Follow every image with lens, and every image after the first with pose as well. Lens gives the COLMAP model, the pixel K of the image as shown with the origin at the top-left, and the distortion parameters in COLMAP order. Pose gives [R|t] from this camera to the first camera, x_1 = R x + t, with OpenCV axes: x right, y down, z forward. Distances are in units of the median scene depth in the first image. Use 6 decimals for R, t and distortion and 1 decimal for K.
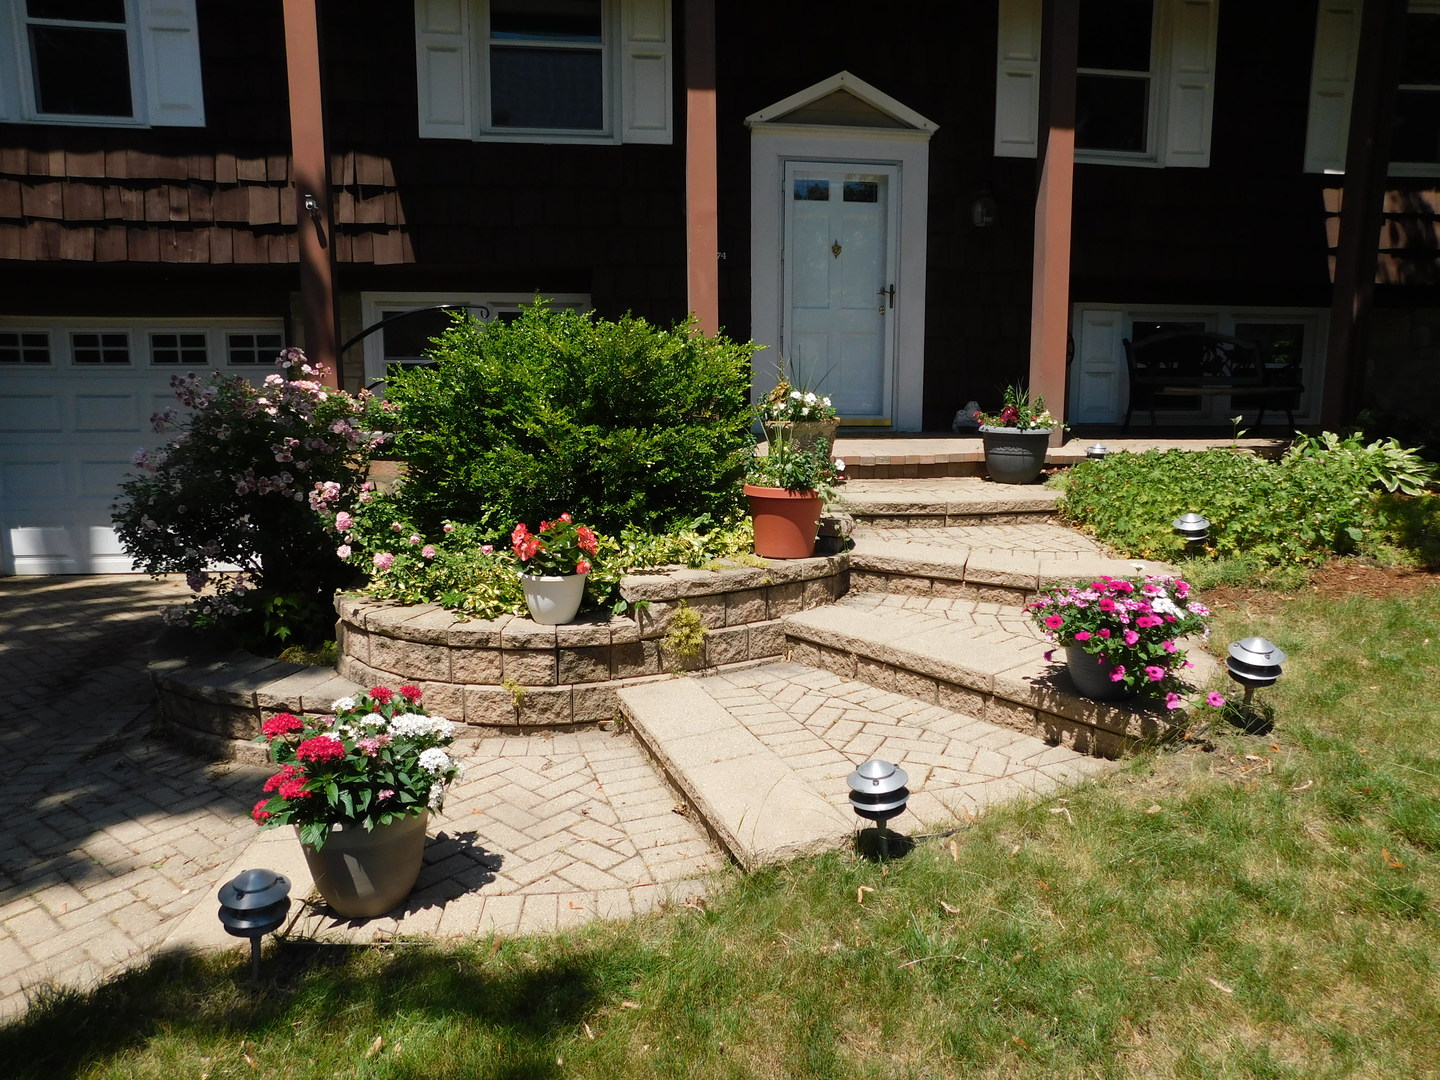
lens RADIAL K [[956.8, 0, 718.0], [0, 956.8, 532.5], [0, 0, 1]] dist [-0.035826, 0.012226]
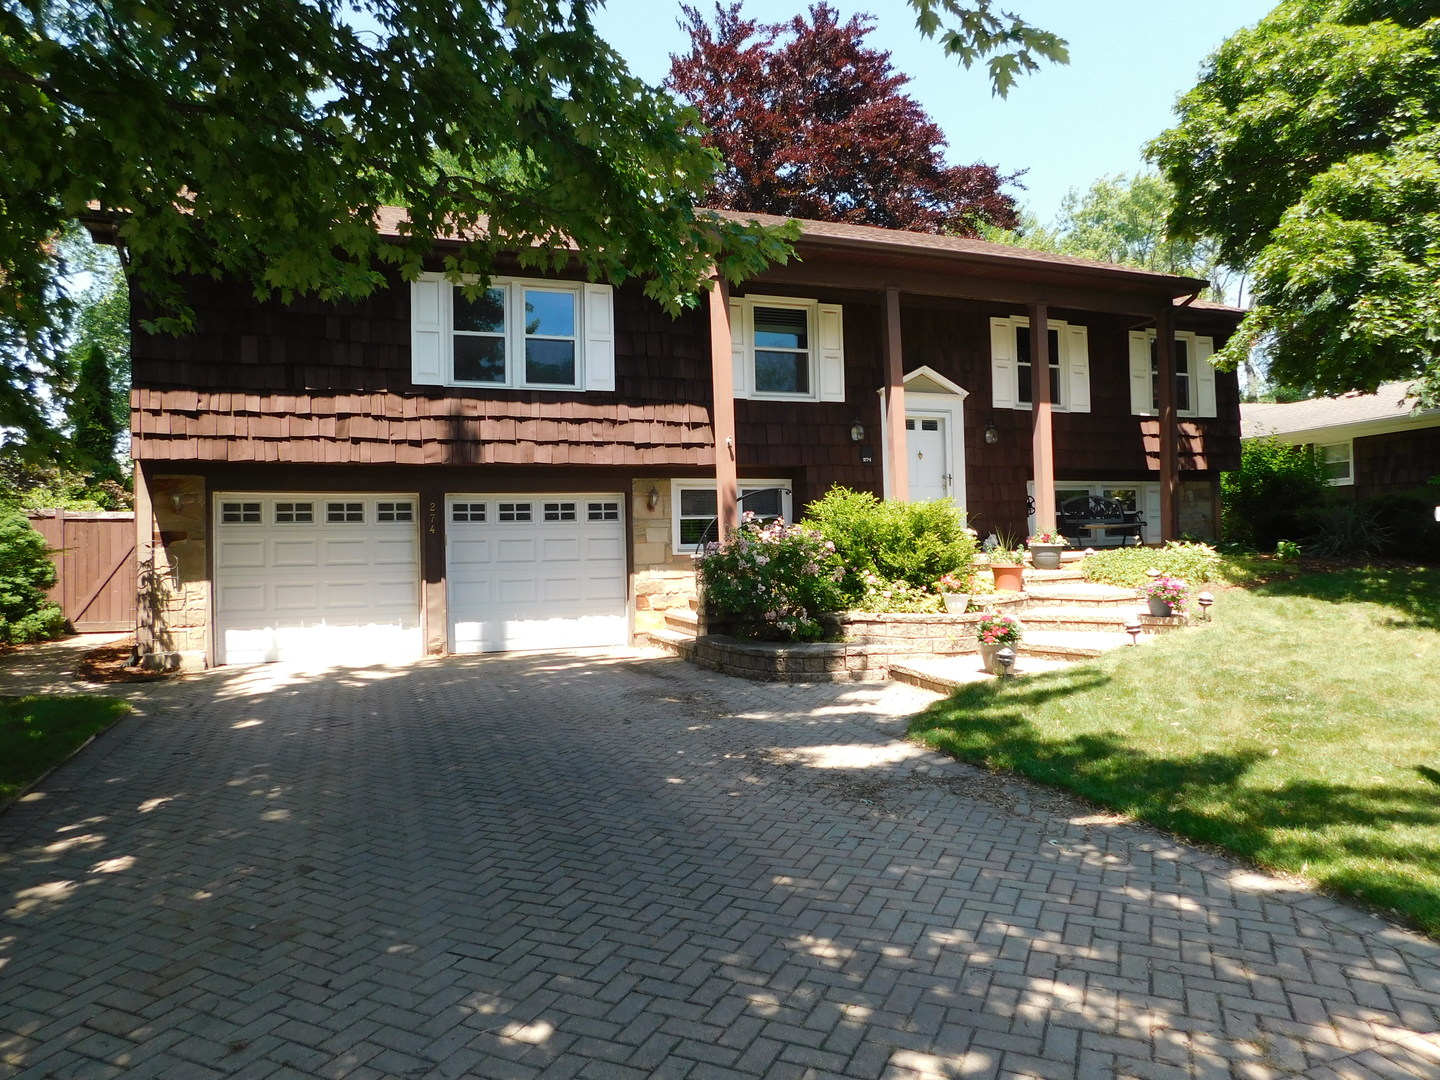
lens RADIAL K [[956.8, 0, 724.2], [0, 956.8, 541.6], [0, 0, 1]] dist [-0.035826, 0.012226]
pose [[0.972008, -0.022231, 0.233893, -0.754639], [0.056695, 0.988288, -0.141681, 0.125491], [-0.228004, 0.150976, 0.961884, -0.753320]]
